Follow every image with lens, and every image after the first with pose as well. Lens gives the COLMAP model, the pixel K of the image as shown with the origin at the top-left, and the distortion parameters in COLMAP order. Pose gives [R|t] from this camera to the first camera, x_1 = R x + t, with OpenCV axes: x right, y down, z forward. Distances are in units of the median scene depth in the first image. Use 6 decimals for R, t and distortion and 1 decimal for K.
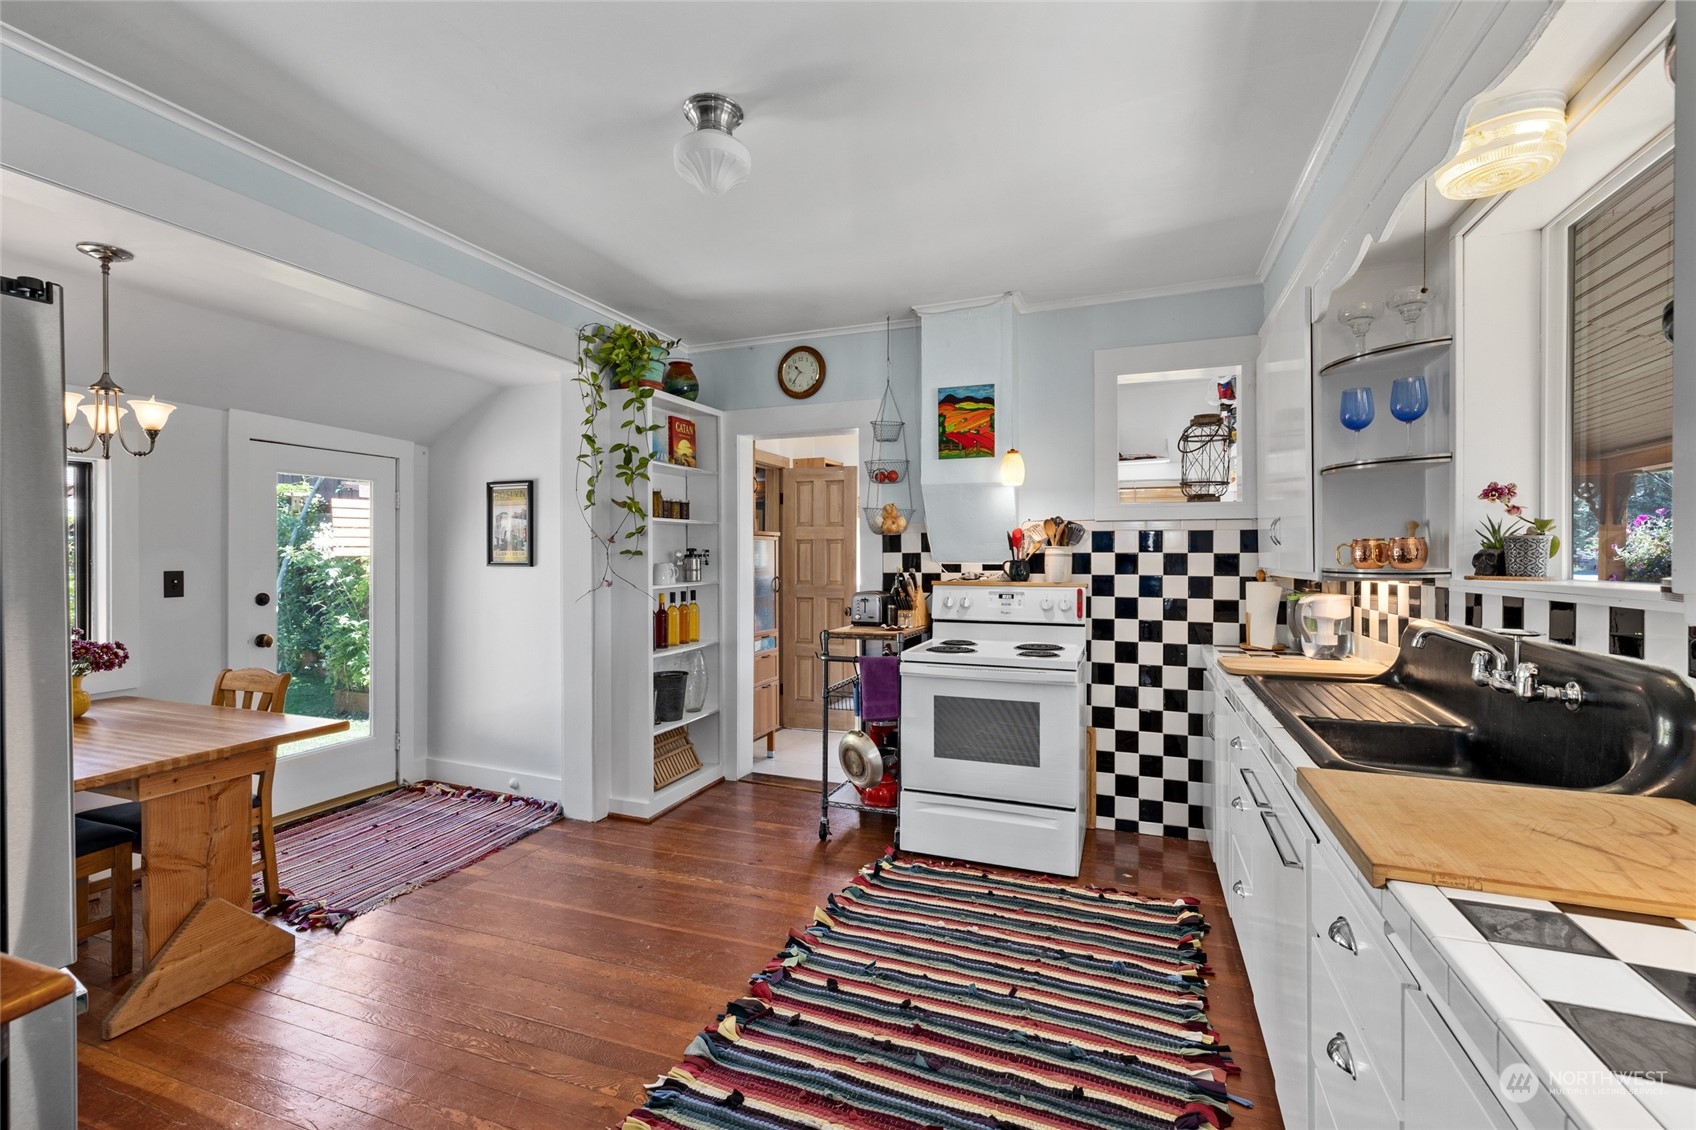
lens RADIAL K [[726.8, 0, 843.4], [0, 726.8, 560.0], [0, 0, 1]] dist [-0.000673, -0.000012]
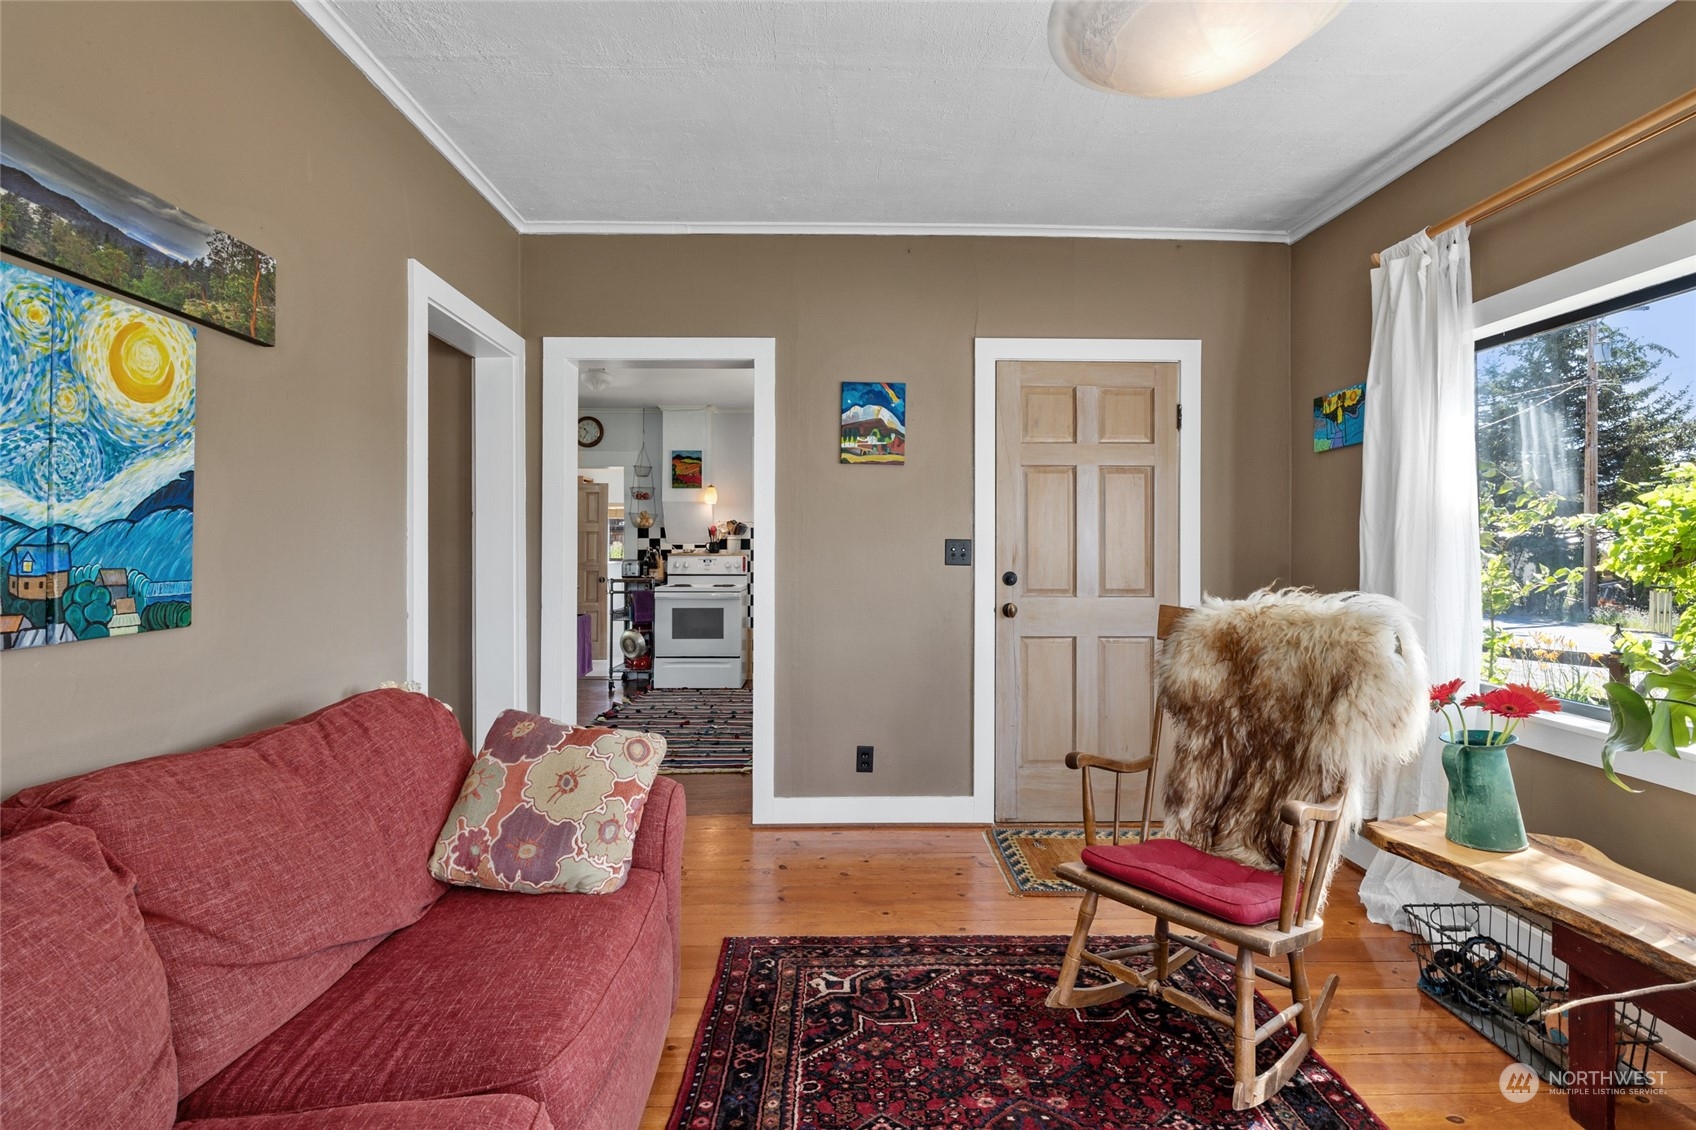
lens RADIAL K [[804.2, 0, 847.2], [0, 804.2, 562.2], [0, 0, 1]] dist [-0.013411, 0.000442]
pose [[0.921047, 0.002088, 0.389446, -0.241169], [-0.001047, 0.999995, -0.002883, 0.054117], [-0.389450, 0.002248, 0.921045, -1.009753]]
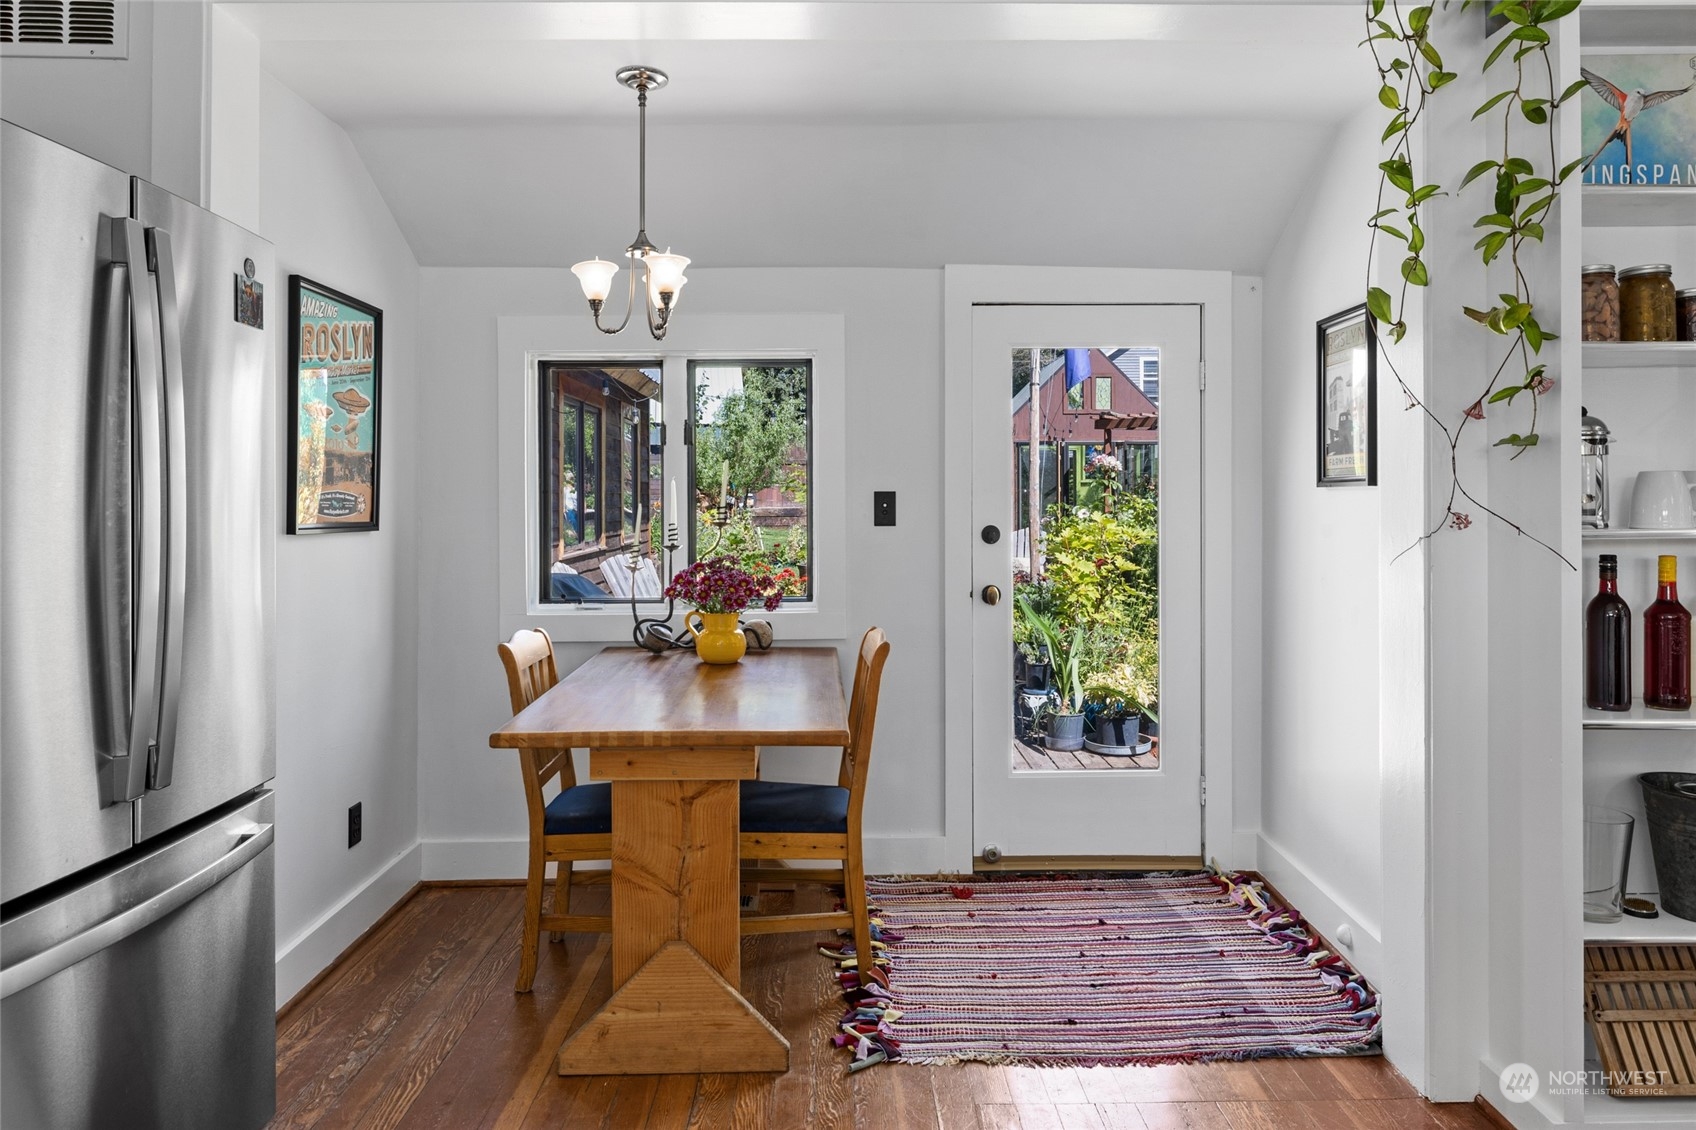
lens RADIAL K [[1101.1, 0, 850.6], [0, 1101.1, 501.8], [0, 0, 1]] dist [-0.003451, 0.002661]
pose [[0.372380, 0.000216, -0.928080, 0.124025], [-0.003830, 0.999992, -0.001304, 0.026426], [0.928072, 0.004041, 0.372378, 0.512068]]
